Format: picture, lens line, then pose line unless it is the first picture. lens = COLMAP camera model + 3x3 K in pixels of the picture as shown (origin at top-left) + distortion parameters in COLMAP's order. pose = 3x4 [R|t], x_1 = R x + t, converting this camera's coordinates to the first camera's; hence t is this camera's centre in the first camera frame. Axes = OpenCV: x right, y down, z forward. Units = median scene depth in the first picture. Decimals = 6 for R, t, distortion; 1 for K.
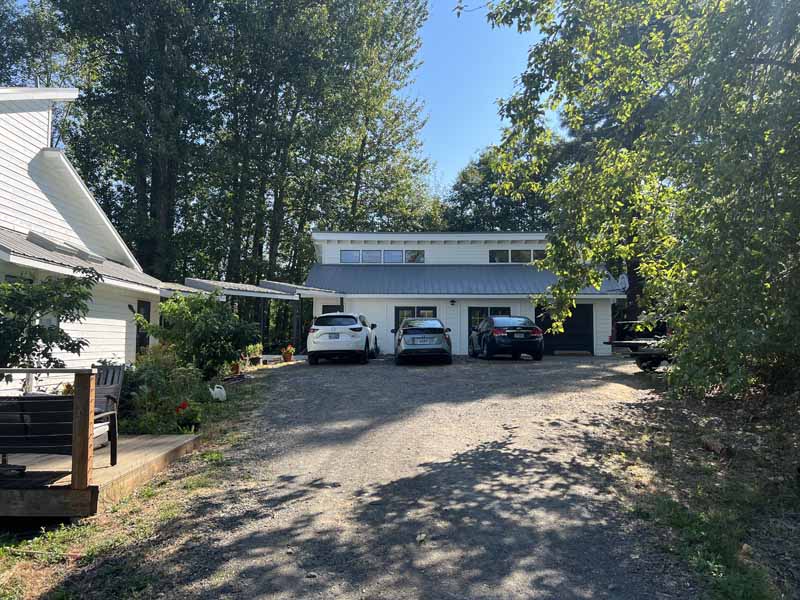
lens RADIAL K [[595.4, 0, 400.0], [0, 595.4, 302.5], [0, 0, 1]] dist [0.069835, -0.084531]
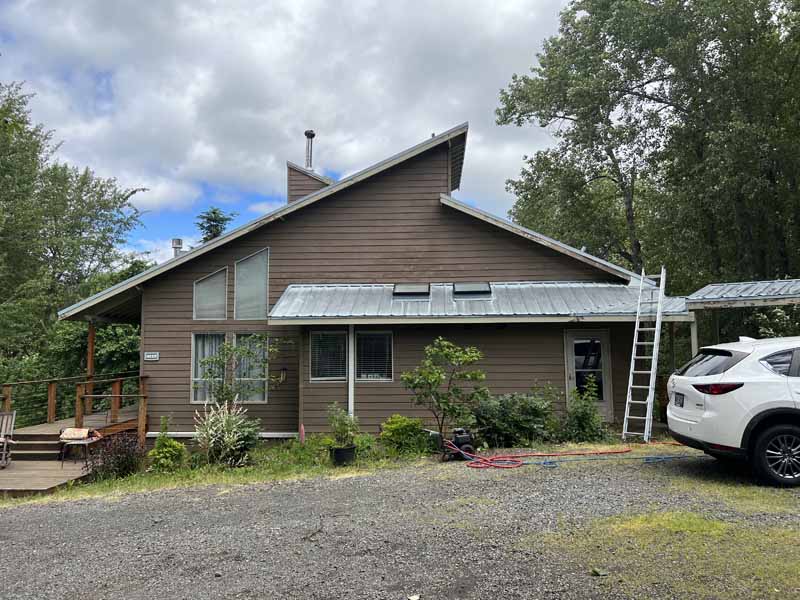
lens RADIAL K [[593.2, 0, 395.9], [0, 593.2, 295.1], [0, 0, 1]] dist [0.092055, -0.092348]
pose [[-0.099166, -0.090847, -0.990915, 0.439388], [0.073176, 0.992462, -0.098312, 0.010621], [0.992377, -0.082260, -0.091770, 1.039578]]
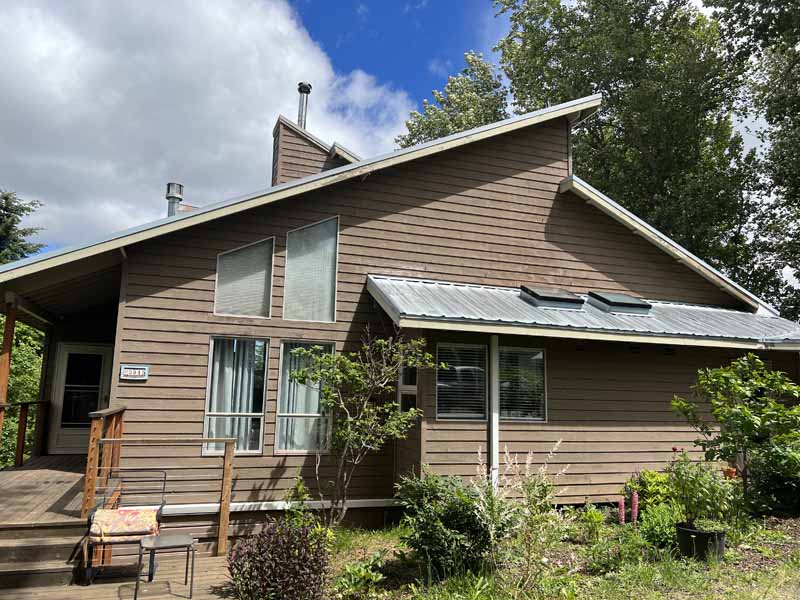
lens RADIAL K [[595.4, 0, 400.0], [0, 595.4, 302.5], [0, 0, 1]] dist [0.069835, -0.084531]
pose [[0.305760, -0.149014, -0.940375, 0.081024], [0.043940, 0.988833, -0.142405, 0.010445], [0.951094, 0.002222, 0.308893, 0.567024]]
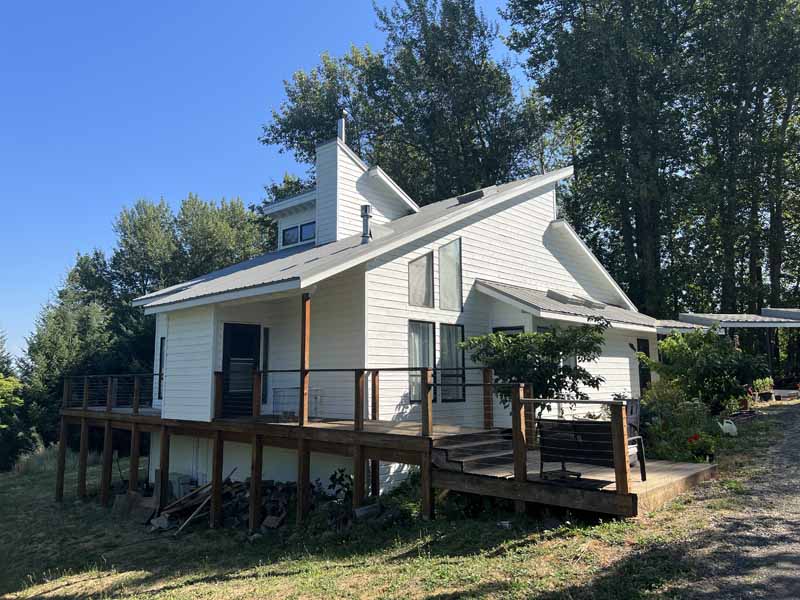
lens RADIAL K [[595.4, 0, 400.0], [0, 595.4, 302.5], [0, 0, 1]] dist [0.069835, -0.084531]
pose [[0.713715, -0.099566, -0.693323, 0.024136], [0.061241, 0.994925, -0.079836, -0.010165], [0.697753, 0.014520, 0.716191, -0.099041]]
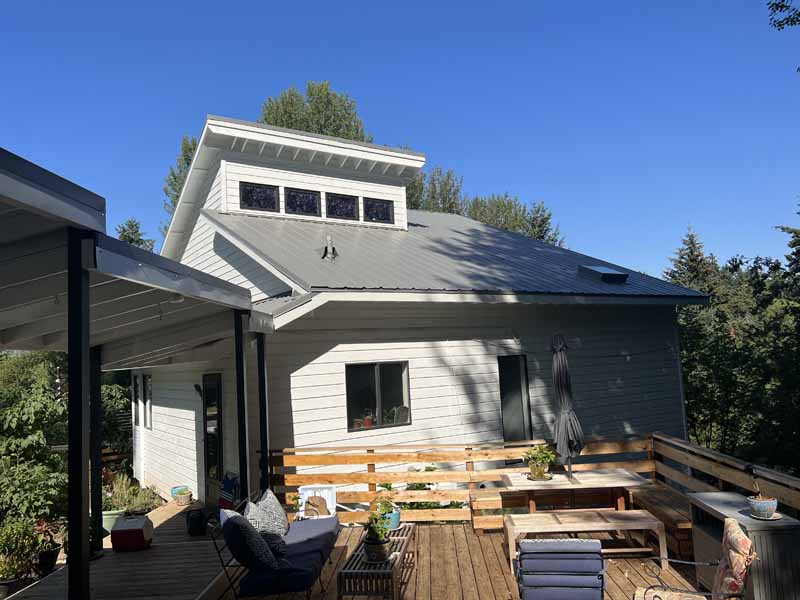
lens RADIAL K [[595.4, 0, 400.0], [0, 595.4, 302.5], [0, 0, 1]] dist [0.069835, -0.084531]
pose [[-0.843144, -0.013236, -0.537525, -0.354146], [0.083212, 0.984441, -0.154763, 0.037698], [0.531211, -0.175216, -0.828924, 1.912542]]
